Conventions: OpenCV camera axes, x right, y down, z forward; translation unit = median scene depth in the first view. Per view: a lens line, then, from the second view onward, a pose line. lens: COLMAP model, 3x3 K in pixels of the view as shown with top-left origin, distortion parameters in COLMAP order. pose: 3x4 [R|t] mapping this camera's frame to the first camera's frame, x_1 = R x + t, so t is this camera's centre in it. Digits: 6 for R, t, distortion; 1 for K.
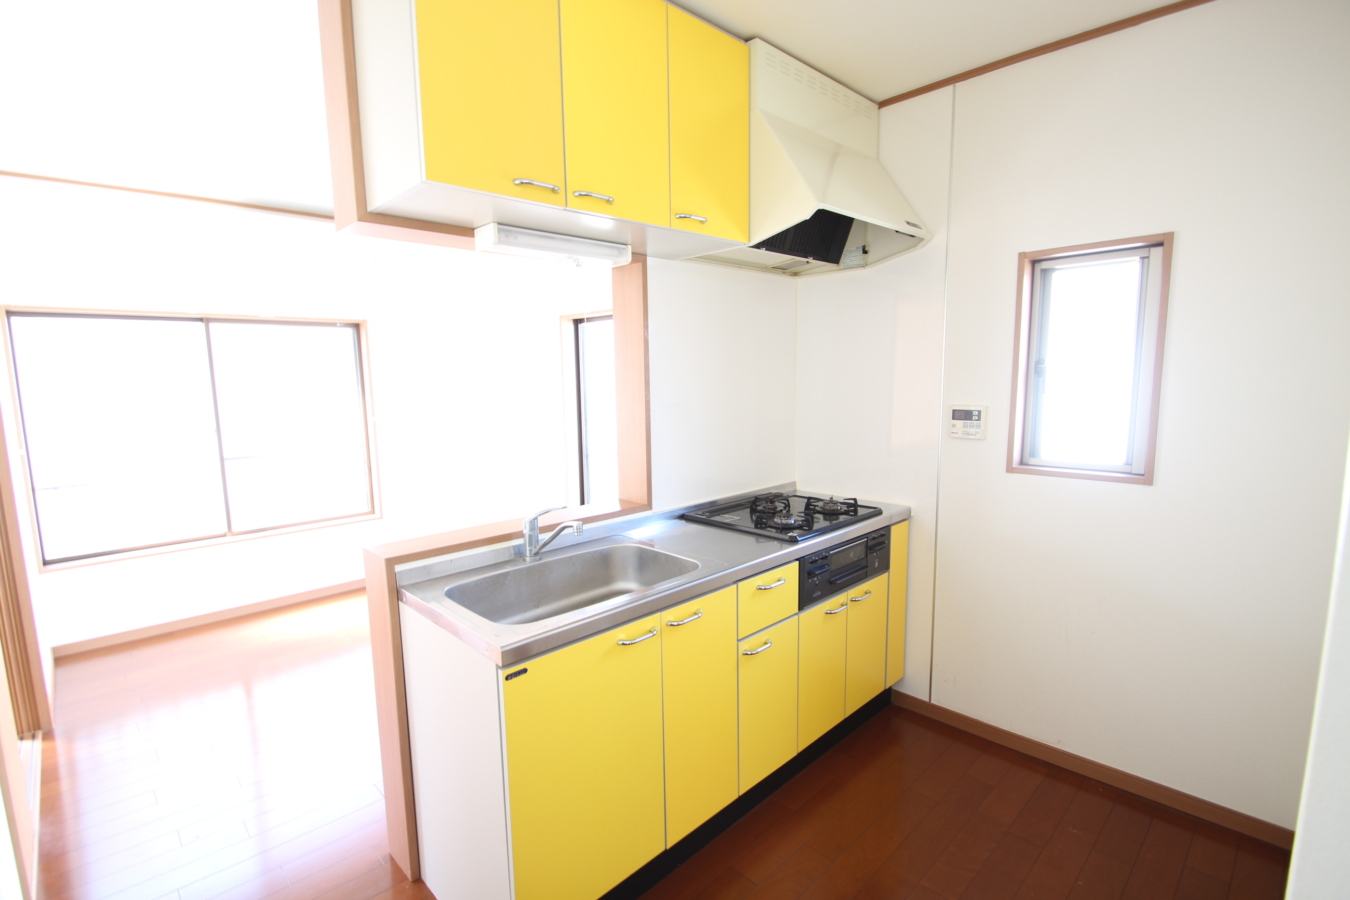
lens RADIAL K [[632.9, 0, 670.4], [0, 632.9, 458.7], [0, 0, 1]] dist [0.001359, -0.000931]
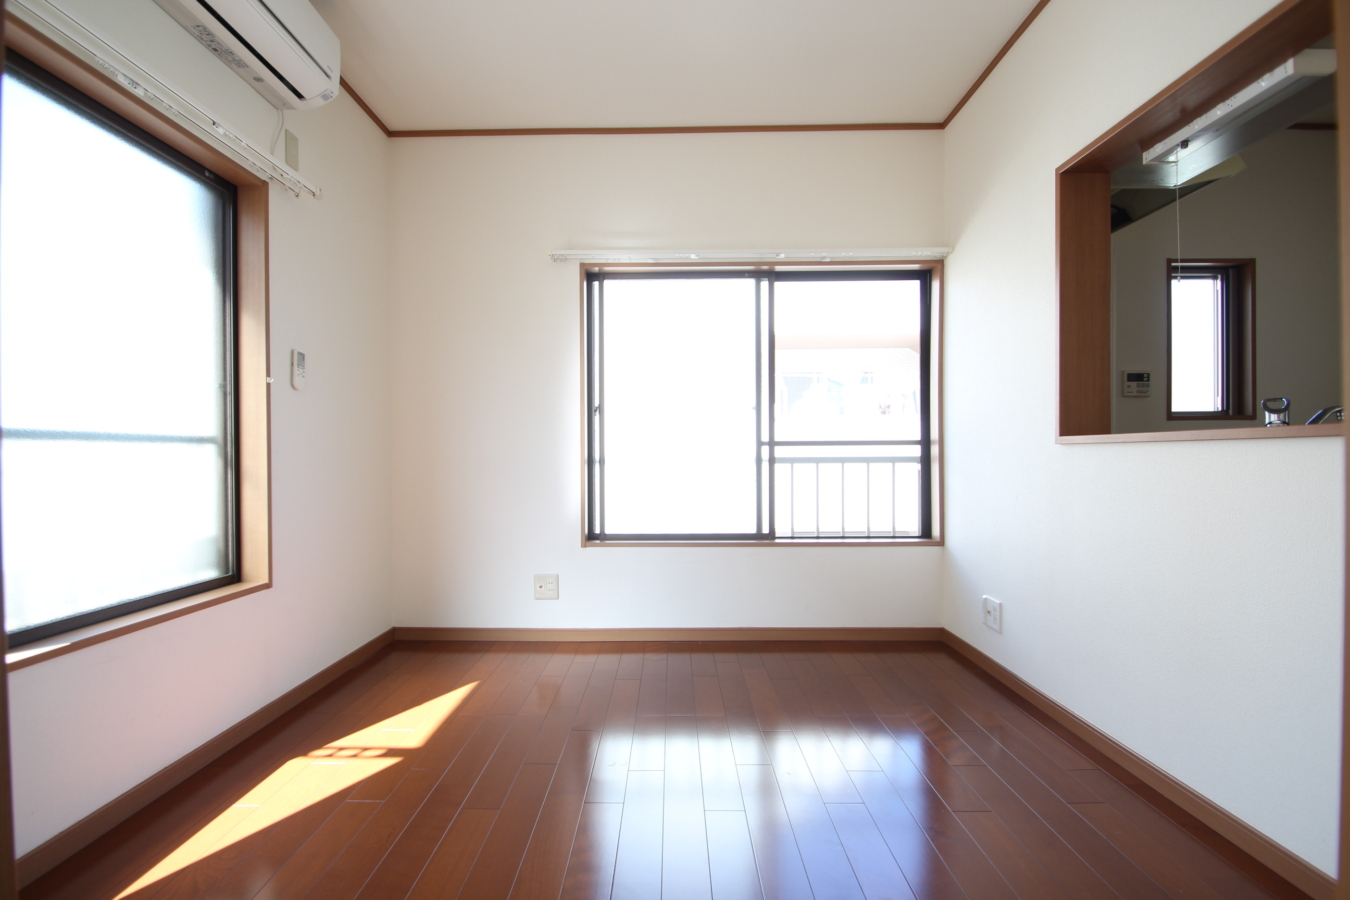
lens RADIAL K [[632.9, 0, 670.4], [0, 632.9, 458.7], [0, 0, 1]] dist [0.001359, -0.000931]
pose [[0.698736, 0.011633, 0.715285, -0.901963], [0.089873, 0.990519, -0.103903, 0.115525], [-0.709712, 0.136886, 0.691066, 0.676961]]
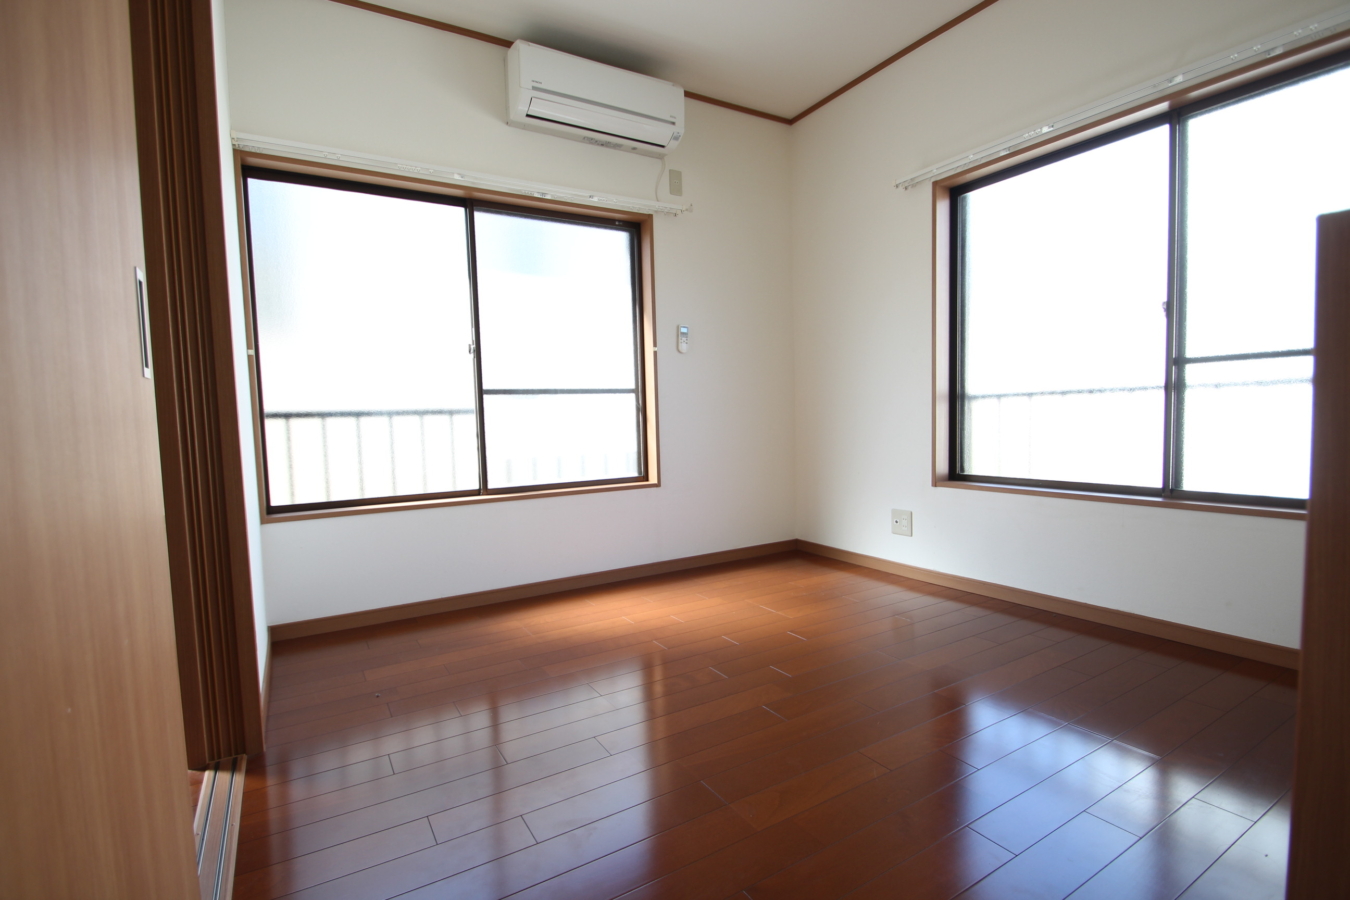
lens RADIAL K [[632.9, 0, 670.4], [0, 632.9, 458.7], [0, 0, 1]] dist [0.001359, -0.000931]
pose [[0.974849, 0.003505, -0.222837, -0.431410], [-0.017332, 0.998040, -0.060123, 0.163162], [0.222190, 0.062473, 0.973000, 0.448493]]
